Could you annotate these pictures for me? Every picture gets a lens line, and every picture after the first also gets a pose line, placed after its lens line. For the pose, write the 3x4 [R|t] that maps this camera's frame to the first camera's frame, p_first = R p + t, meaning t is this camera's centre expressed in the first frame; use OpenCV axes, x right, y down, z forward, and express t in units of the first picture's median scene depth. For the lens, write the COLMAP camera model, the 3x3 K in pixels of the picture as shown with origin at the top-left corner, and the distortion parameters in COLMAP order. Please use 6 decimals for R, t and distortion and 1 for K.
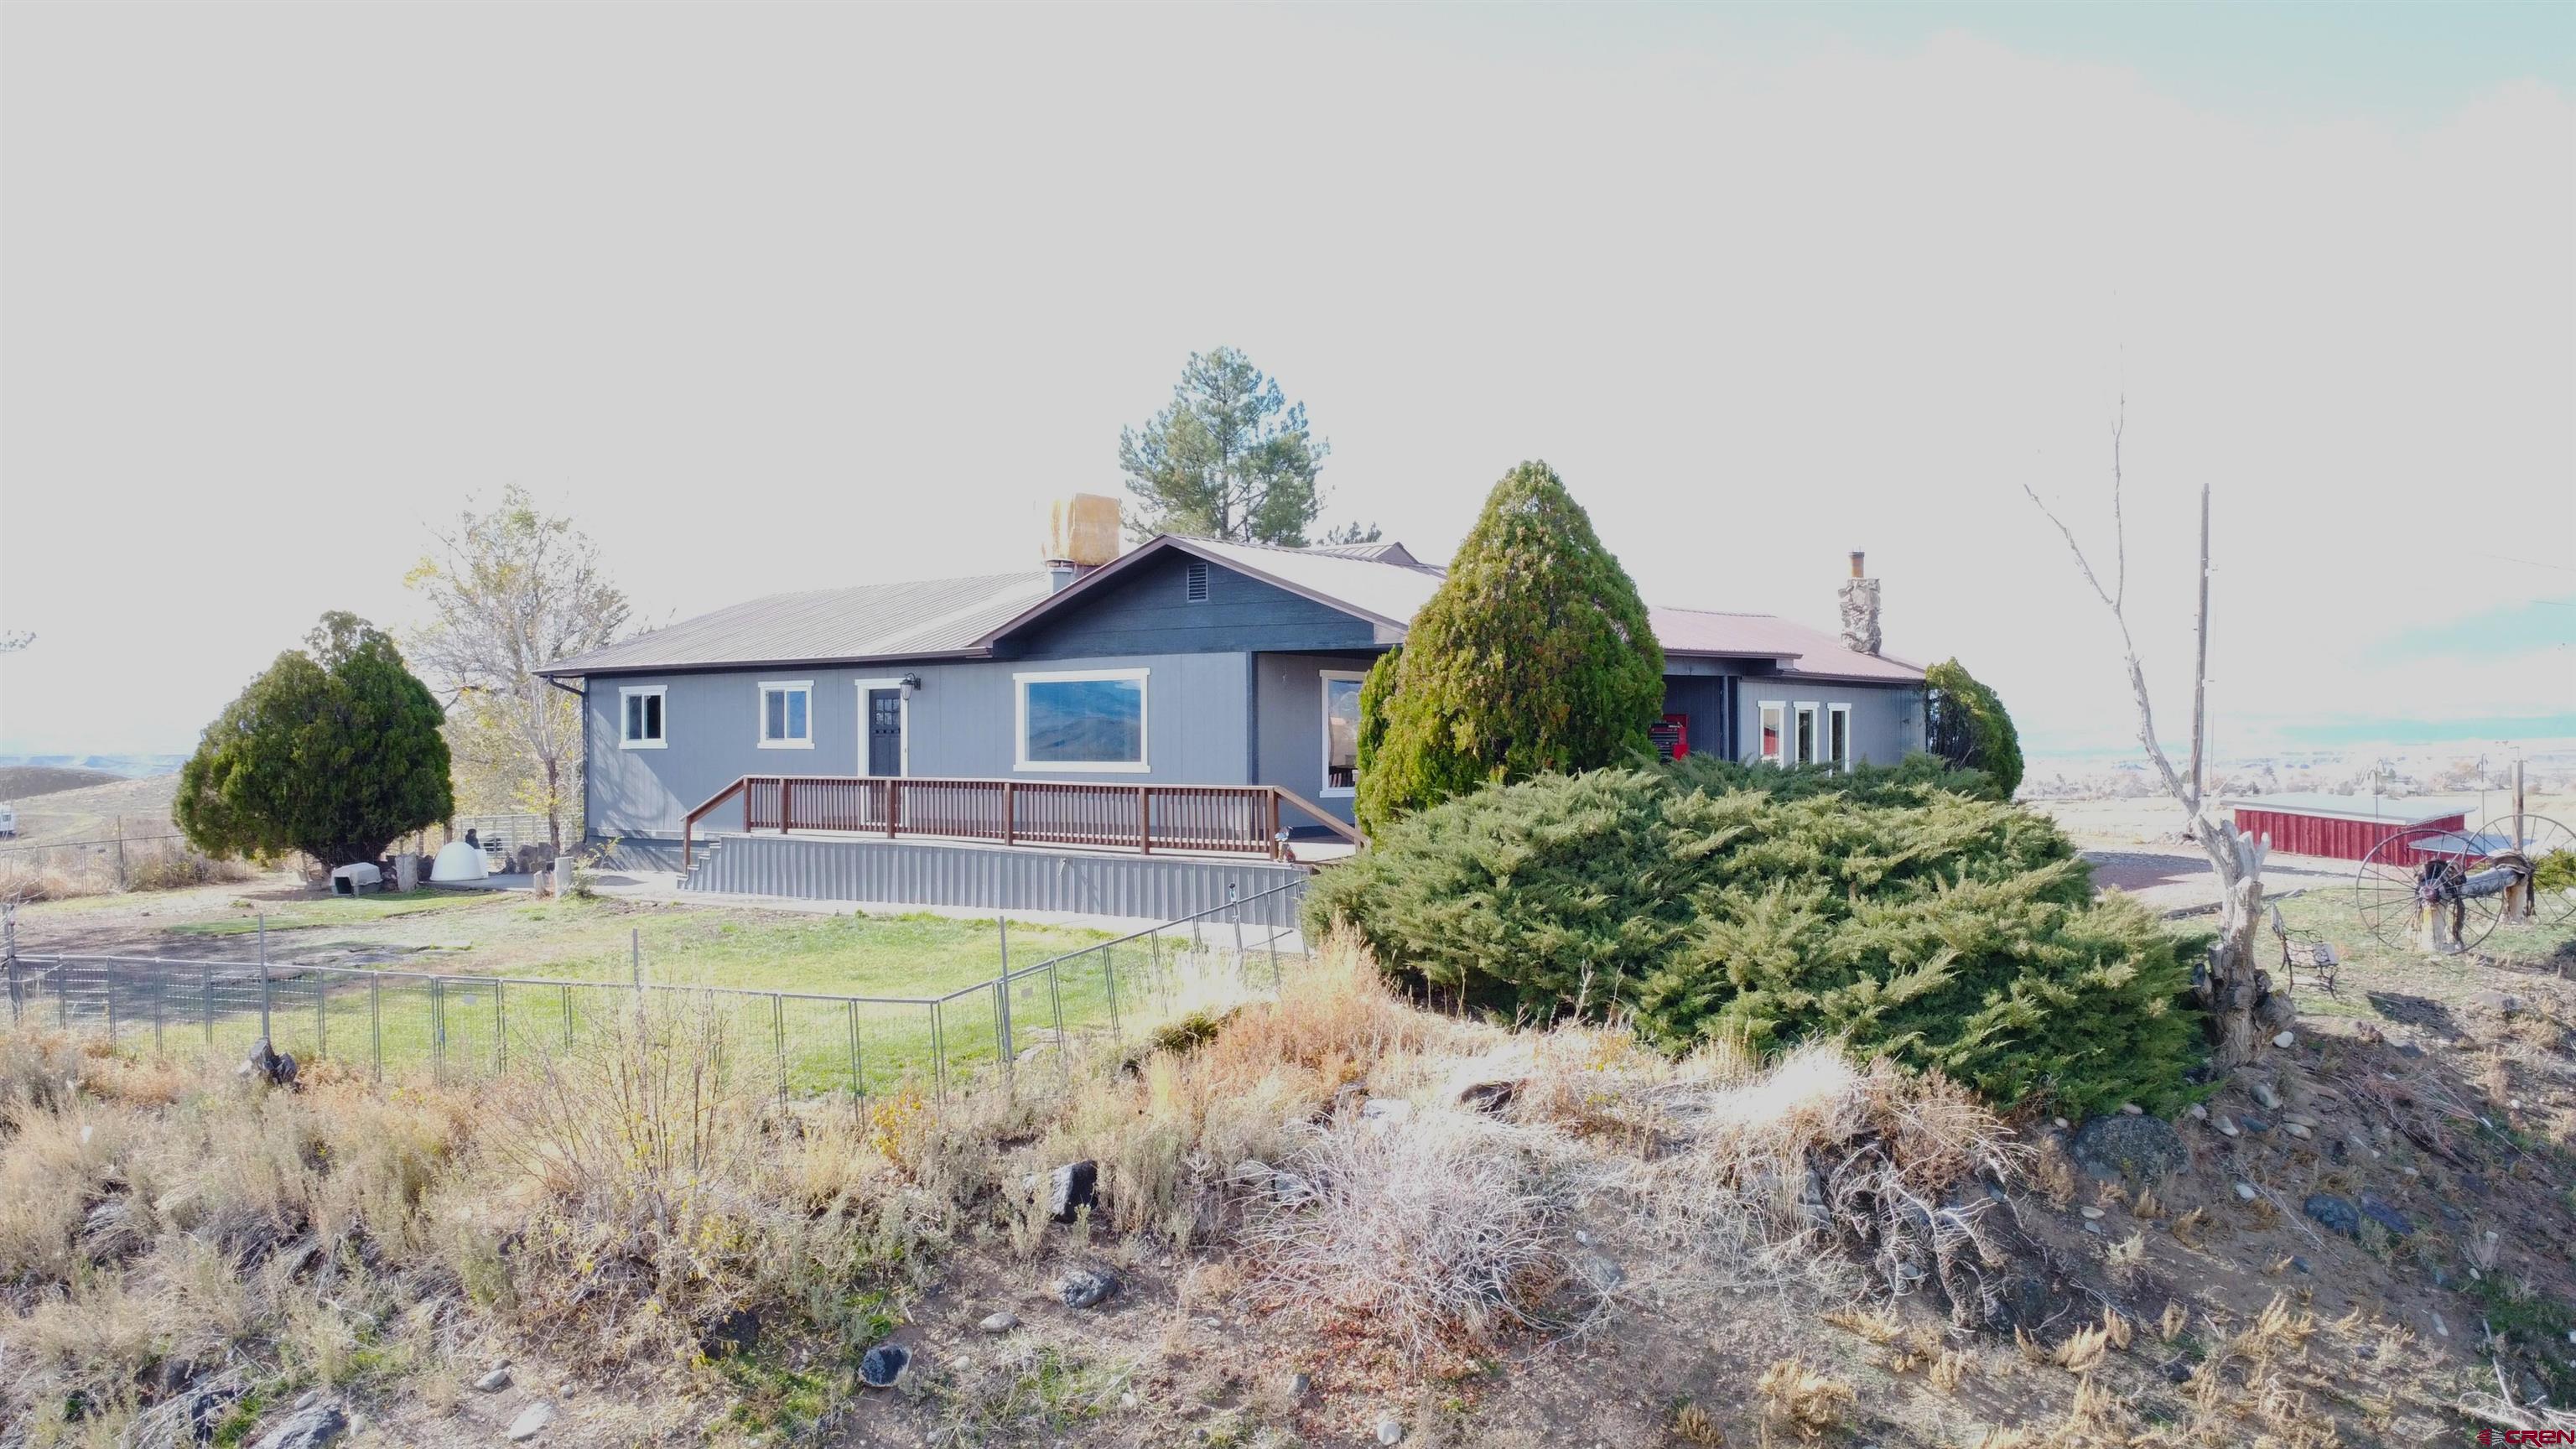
lens RADIAL K [[1969.9, 0, 1288.0], [0, 1969.9, 724.5], [0, 0, 1]] dist [-0.006207, -0.003166]
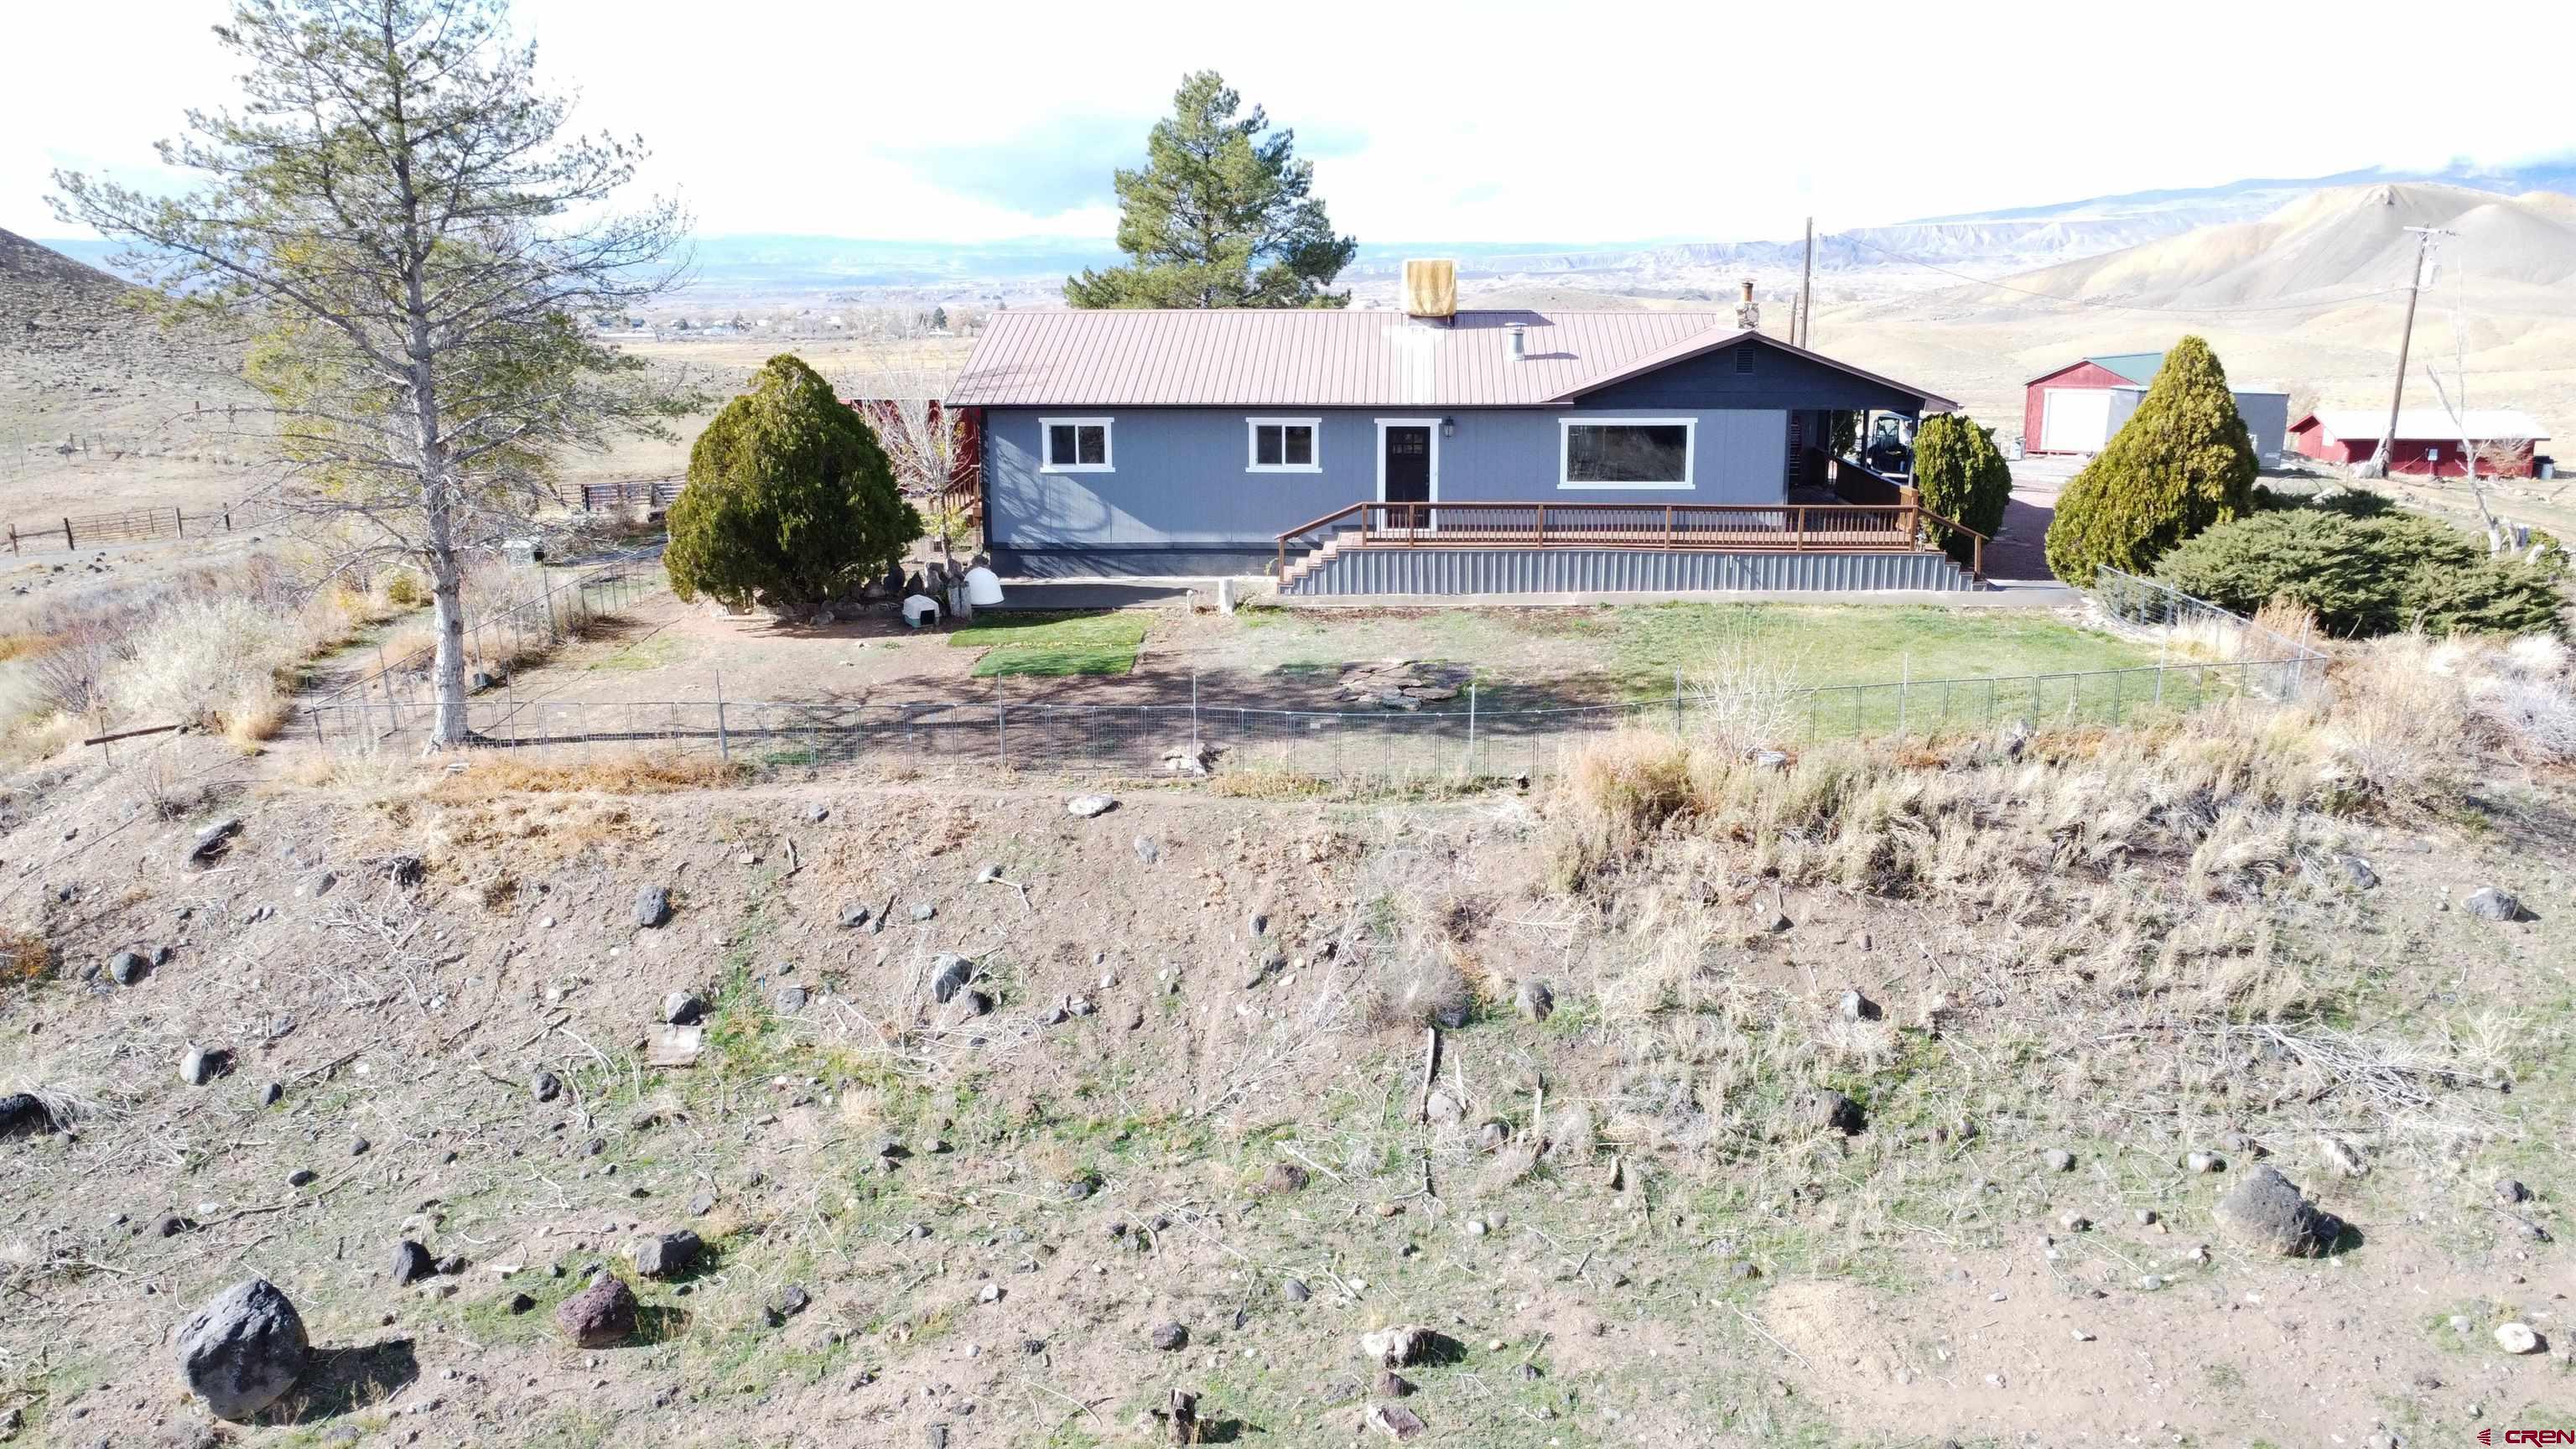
lens RADIAL K [[1969.9, 0, 1288.0], [0, 1969.9, 724.5], [0, 0, 1]] dist [-0.006207, -0.003166]
pose [[0.798652, -0.144388, 0.584215, -1.073031], [-0.000760, 0.970547, 0.240909, -0.142293], [-0.601792, -0.192847, 0.775020, -0.011709]]
